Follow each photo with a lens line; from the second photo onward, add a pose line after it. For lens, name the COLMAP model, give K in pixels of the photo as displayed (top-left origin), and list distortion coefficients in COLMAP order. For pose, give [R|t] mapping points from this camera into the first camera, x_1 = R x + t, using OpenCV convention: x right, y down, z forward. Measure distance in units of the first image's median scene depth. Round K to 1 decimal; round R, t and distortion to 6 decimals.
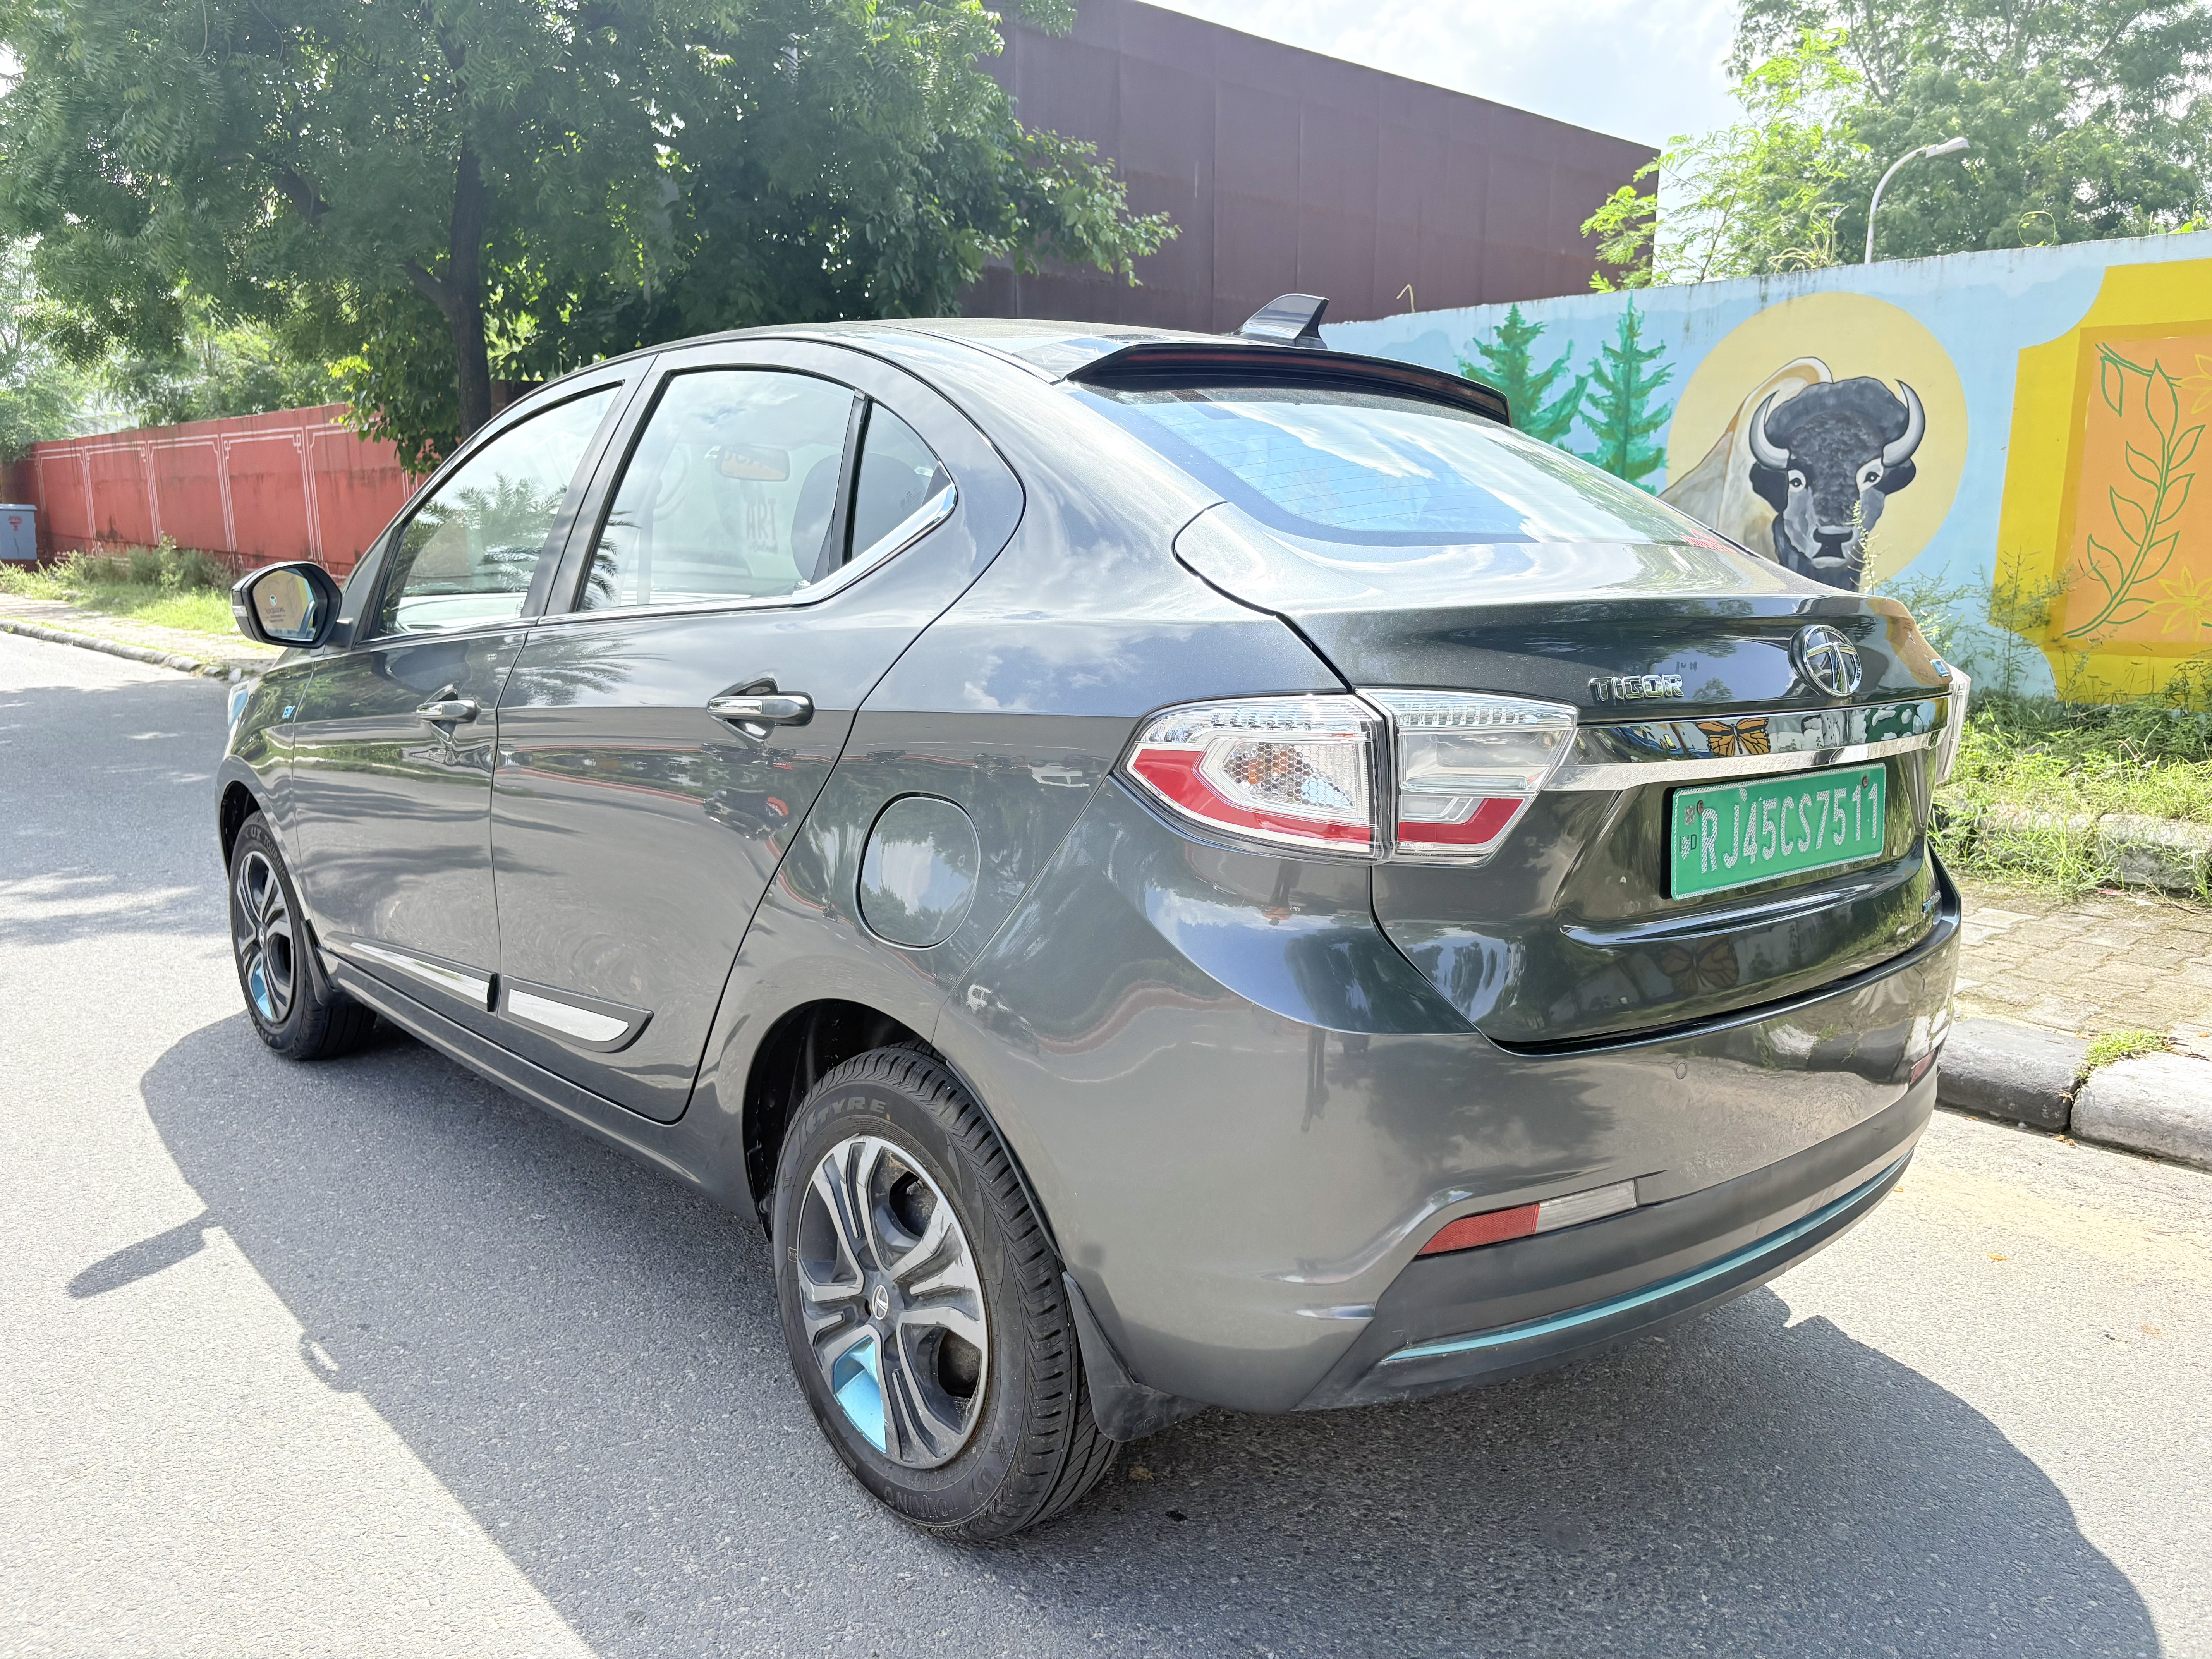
lens RADIAL K [[1705.6, 0, 1109.4], [0, 1705.6, 824.6], [0, 0, 1]] dist [-0.004994, -0.000820]
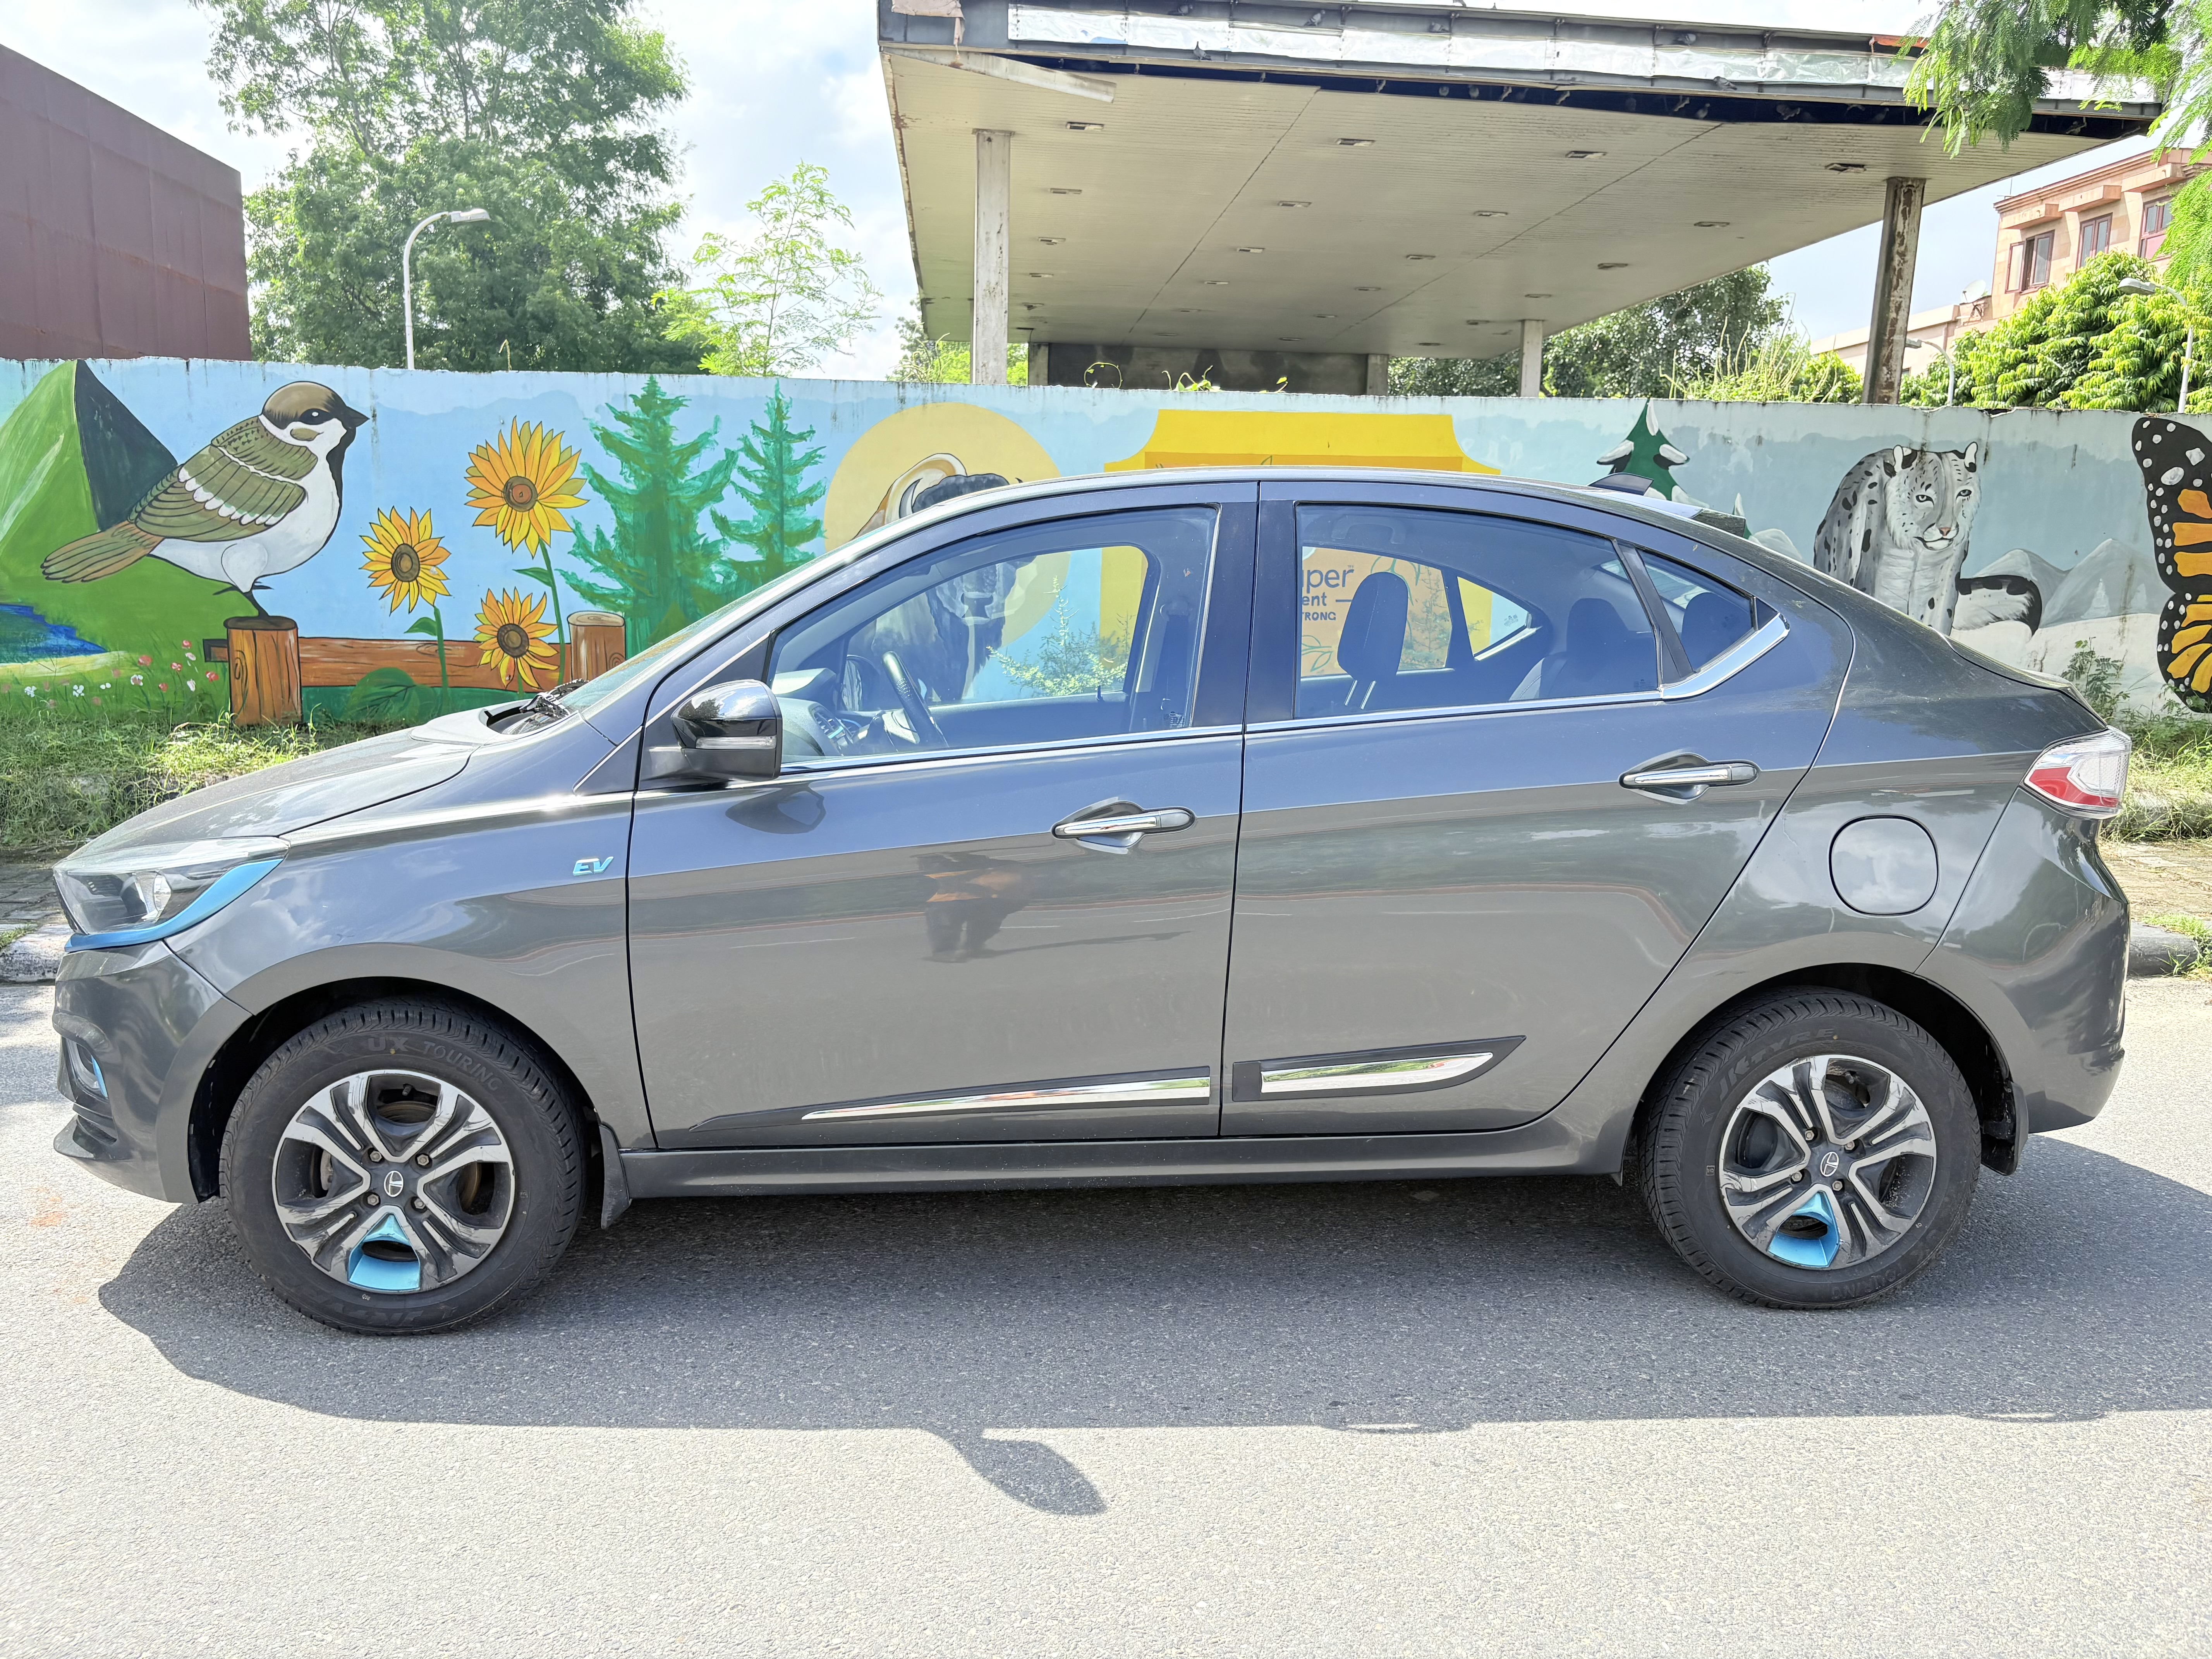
lens RADIAL K [[1705.6, 0, 1109.4], [0, 1705.6, 824.6], [0, 0, 1]] dist [-0.004994, -0.000820]
pose [[0.618471, -0.104852, 0.778781, -0.489553], [0.119771, 0.992057, 0.038450, -0.042699], [-0.776626, 0.069496, 0.626116, 0.162638]]
